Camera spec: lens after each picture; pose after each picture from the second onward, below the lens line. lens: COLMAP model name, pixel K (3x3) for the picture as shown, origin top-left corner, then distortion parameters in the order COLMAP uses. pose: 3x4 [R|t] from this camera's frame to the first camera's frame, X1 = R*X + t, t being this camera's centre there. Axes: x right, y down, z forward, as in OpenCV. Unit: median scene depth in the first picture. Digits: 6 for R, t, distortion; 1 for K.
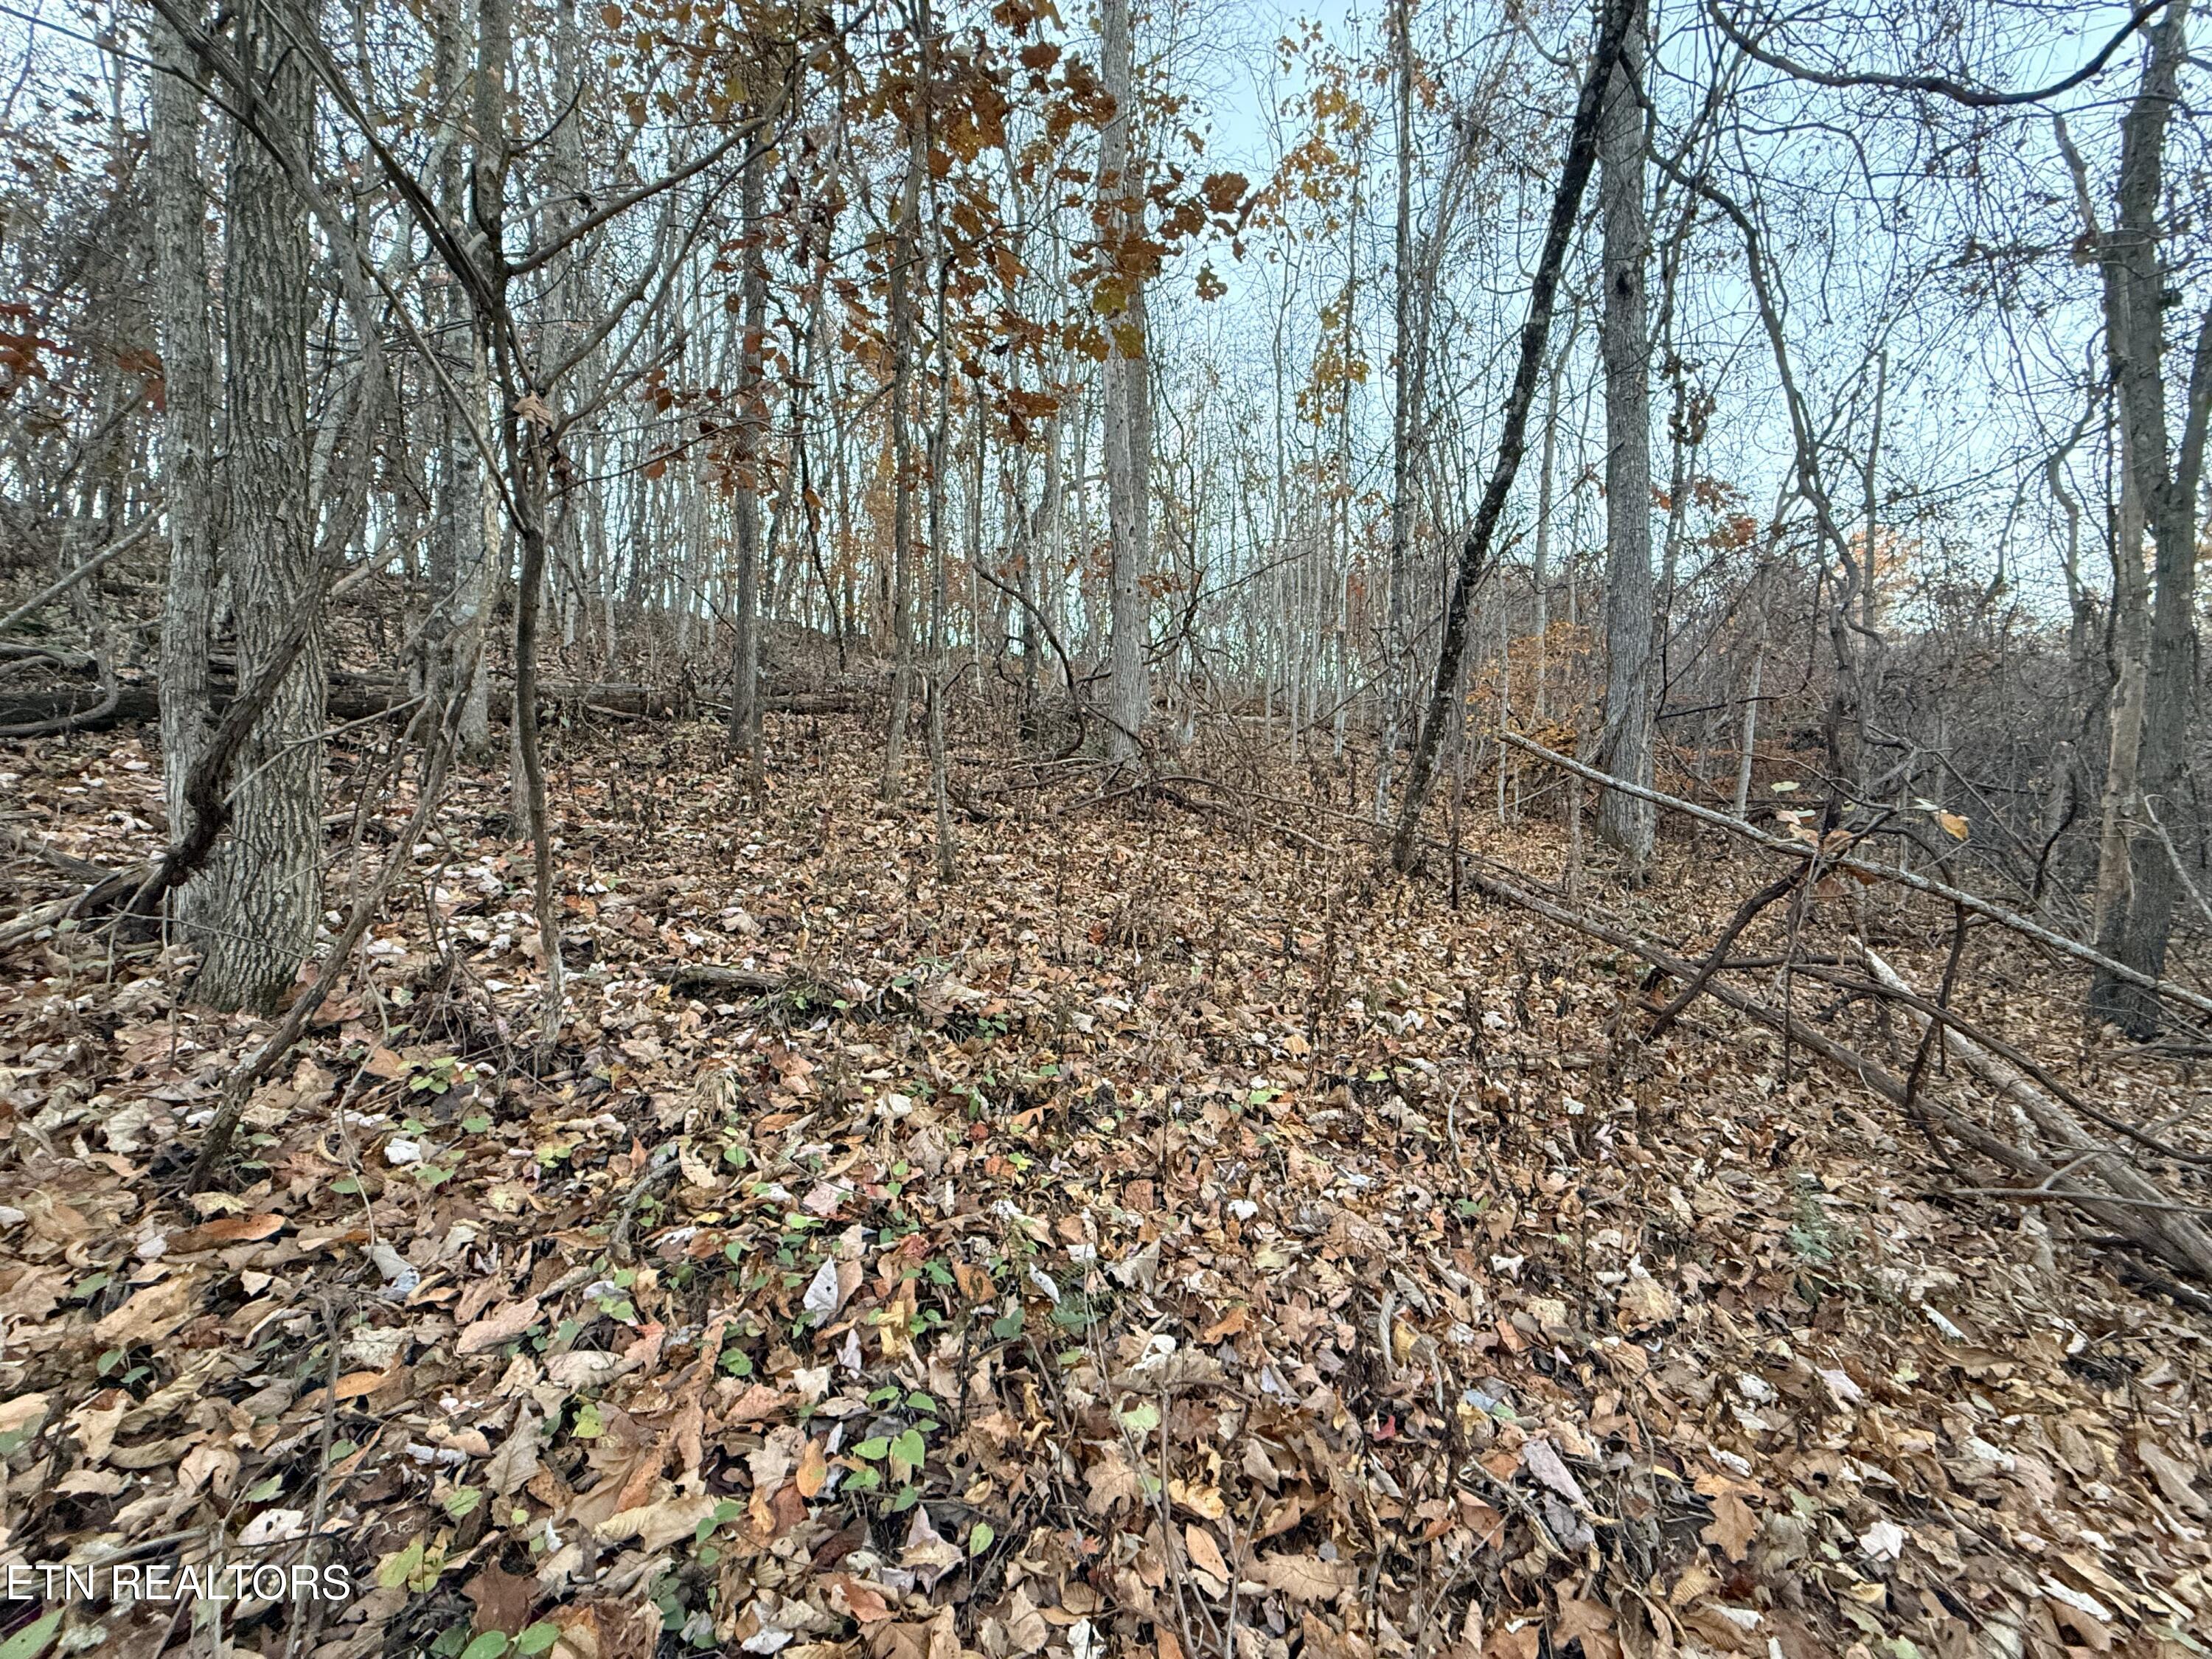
lens RADIAL K [[879.4, 0, 1117.1], [0, 879.4, 835.2], [0, 0, 1]] dist [0.001668, 0.000273]
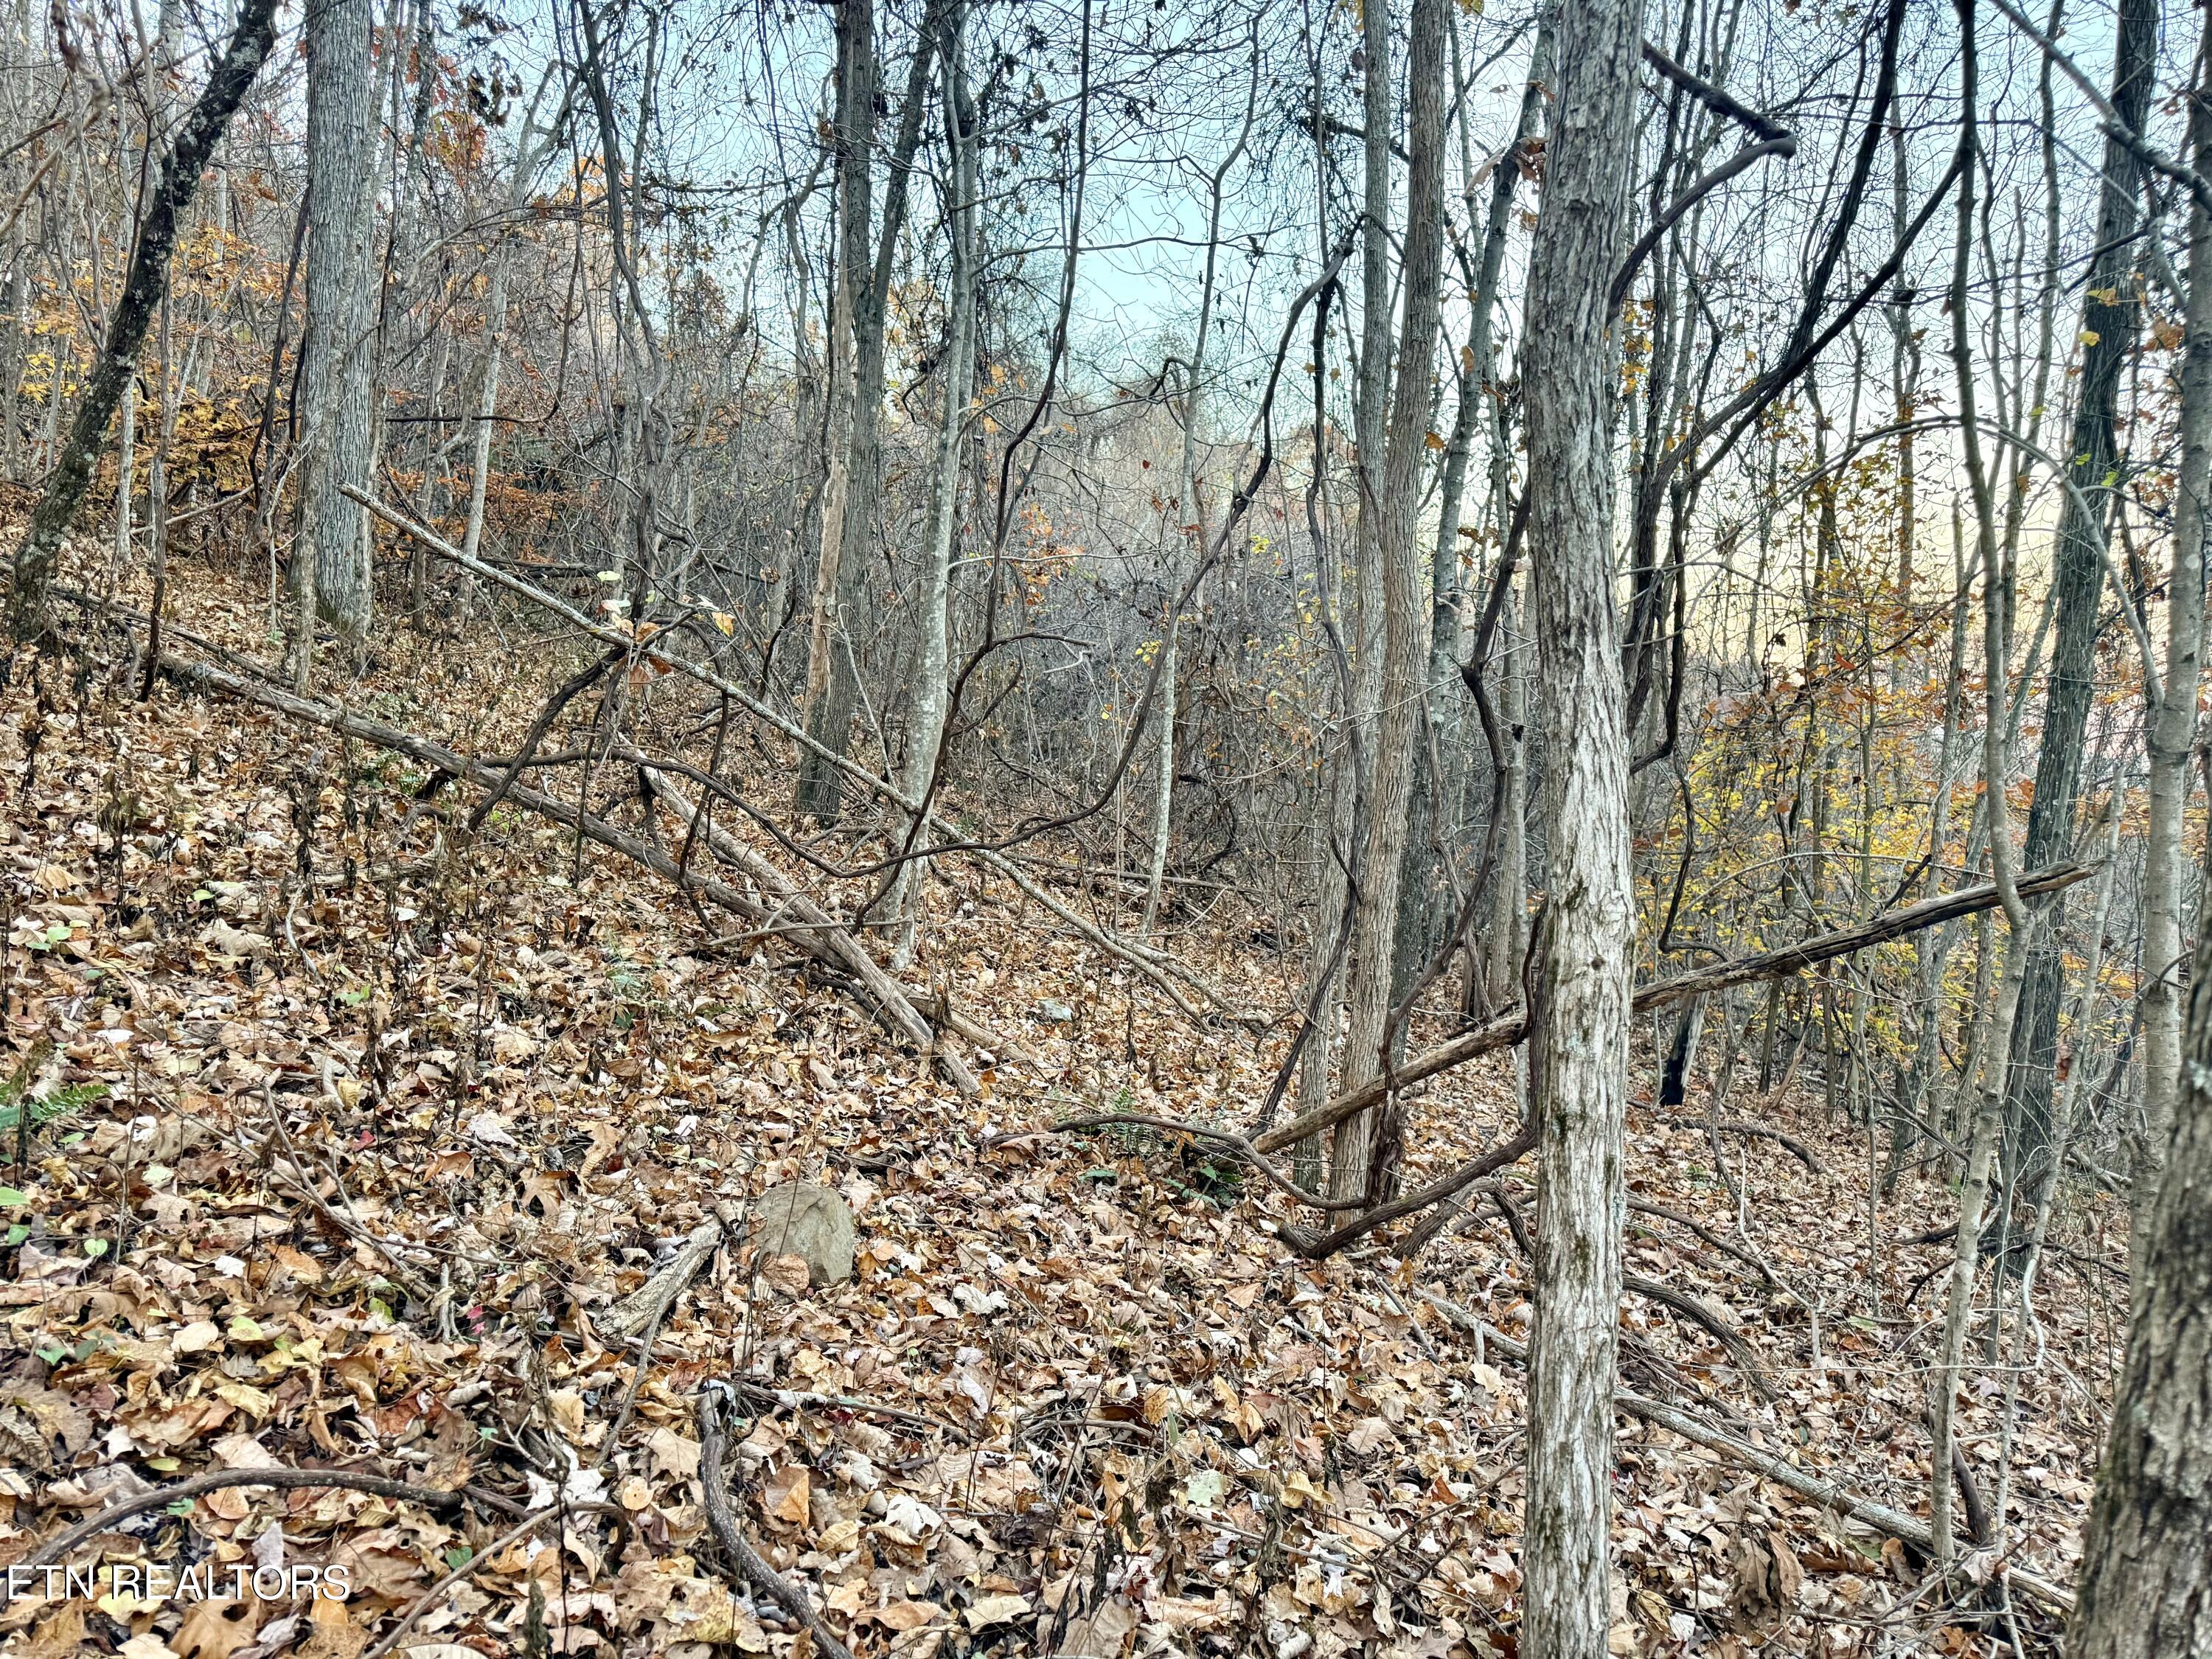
lens RADIAL K [[1520.1, 0, 1109.5], [0, 1520.1, 827.1], [0, 0, 1]] dist [0.029590, -0.003858]
pose [[0.510157, -0.064207, 0.857682, -0.491737], [-0.069366, 0.990890, 0.115439, -0.011331], [-0.857280, -0.118386, 0.501055, -0.434748]]
